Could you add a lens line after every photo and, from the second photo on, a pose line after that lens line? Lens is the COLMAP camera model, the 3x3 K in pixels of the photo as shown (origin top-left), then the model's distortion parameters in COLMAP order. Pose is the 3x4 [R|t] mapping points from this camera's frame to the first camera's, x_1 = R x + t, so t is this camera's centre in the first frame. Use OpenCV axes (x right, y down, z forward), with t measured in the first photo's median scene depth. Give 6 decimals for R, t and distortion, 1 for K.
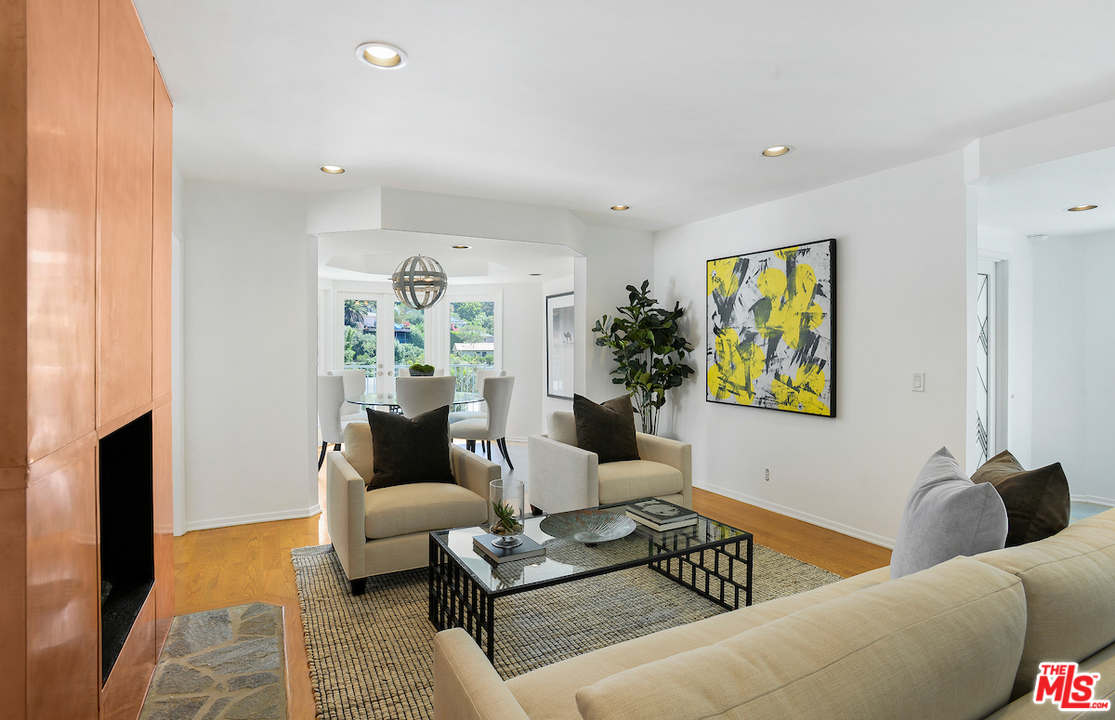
lens RADIAL K [[559.1, 0, 564.3], [0, 559.1, 347.9], [0, 0, 1]] dist [0.000480, 0.000001]
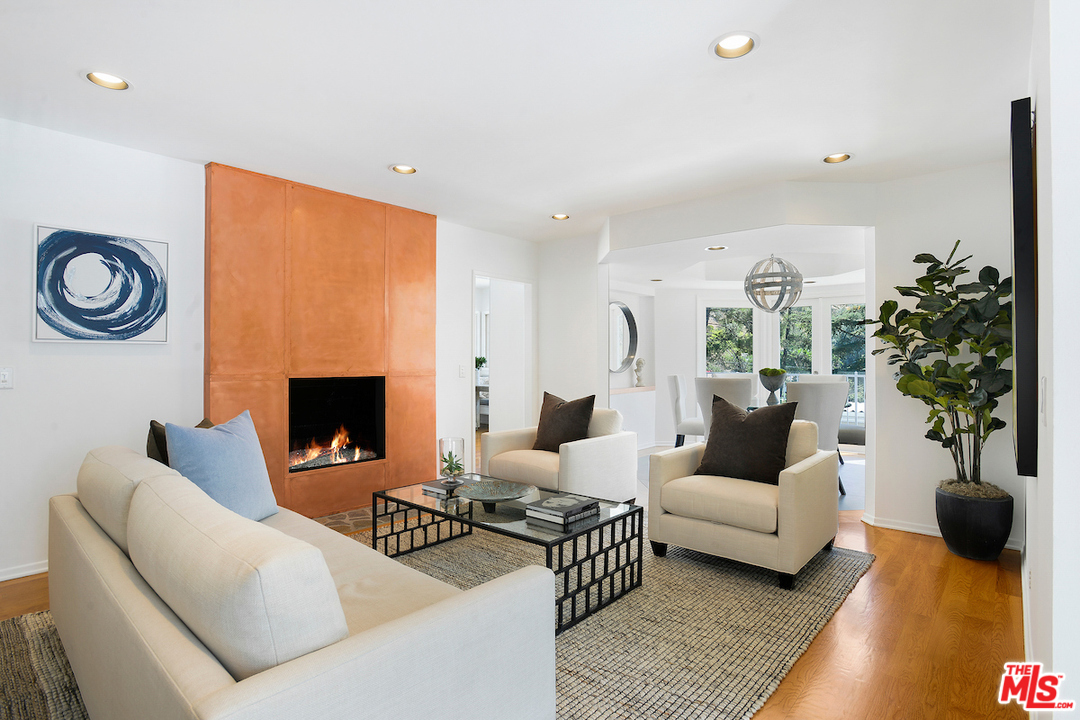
lens RADIAL K [[545.1, 0, 537.8], [0, 545.1, 360.1], [0, 0, 1]] dist [-0.044852, -0.001172]
pose [[0.340162, 0.008273, -0.940330, 0.505605], [-0.005589, 0.999961, 0.006776, 0.013657], [0.940350, 0.002951, 0.340195, 0.297597]]
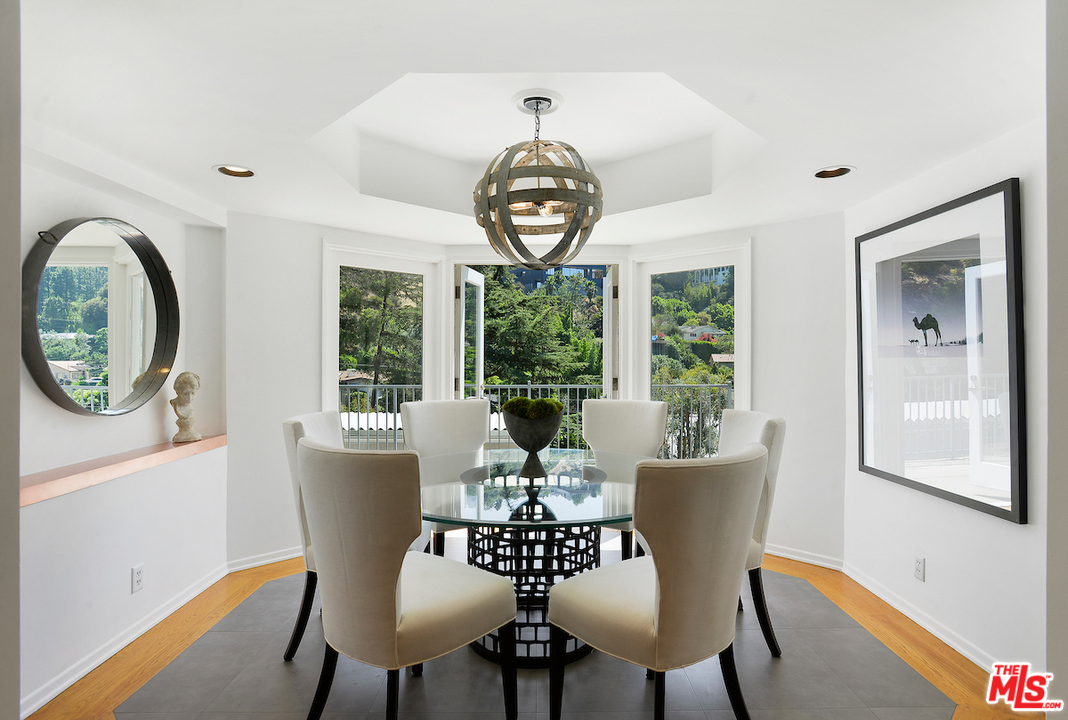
lens RADIAL K [[572.6, 0, 532.8], [0, 572.6, 351.0], [0, 0, 1]] dist [-0.005147, -0.000314]
pose [[0.879150, -0.004631, -0.476522, -0.053484], [-0.002192, 0.999903, -0.013761, 0.002798], [0.476540, 0.013142, 0.879055, 0.630044]]
